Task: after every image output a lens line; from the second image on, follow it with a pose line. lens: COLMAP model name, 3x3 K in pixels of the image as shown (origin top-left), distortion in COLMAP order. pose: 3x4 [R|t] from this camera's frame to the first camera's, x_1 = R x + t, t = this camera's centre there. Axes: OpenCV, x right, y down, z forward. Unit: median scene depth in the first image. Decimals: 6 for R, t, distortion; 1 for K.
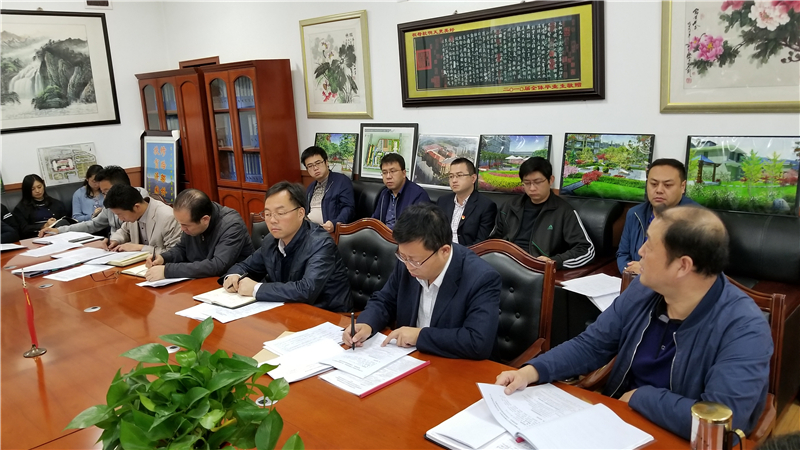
lens RADIAL K [[639.3, 0, 400.7], [0, 639.3, 223.2], [0, 0, 1]] dist [-0.006563, -0.013083]
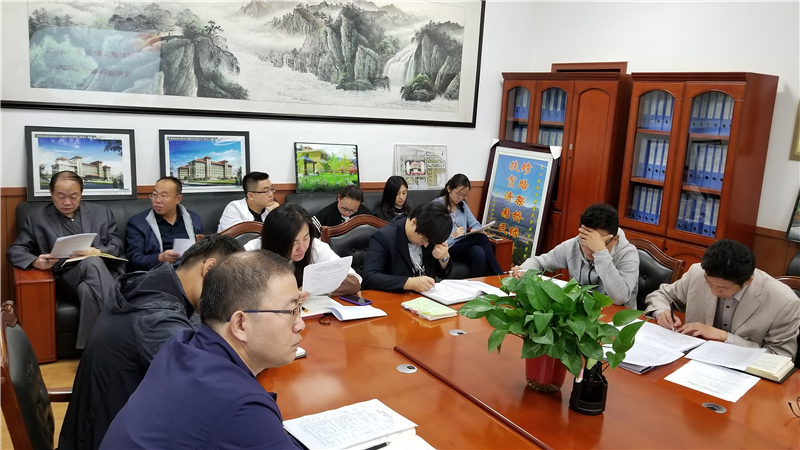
lens RADIAL K [[639.3, 0, 400.2], [0, 639.3, 225.1], [0, 0, 1]] dist [-0.006563, -0.013083]
pose [[0.960054, 0.166054, -0.225215, -0.346114], [-0.170907, 0.985285, -0.002082, -0.011147], [0.221555, 0.040490, 0.974307, 0.170208]]
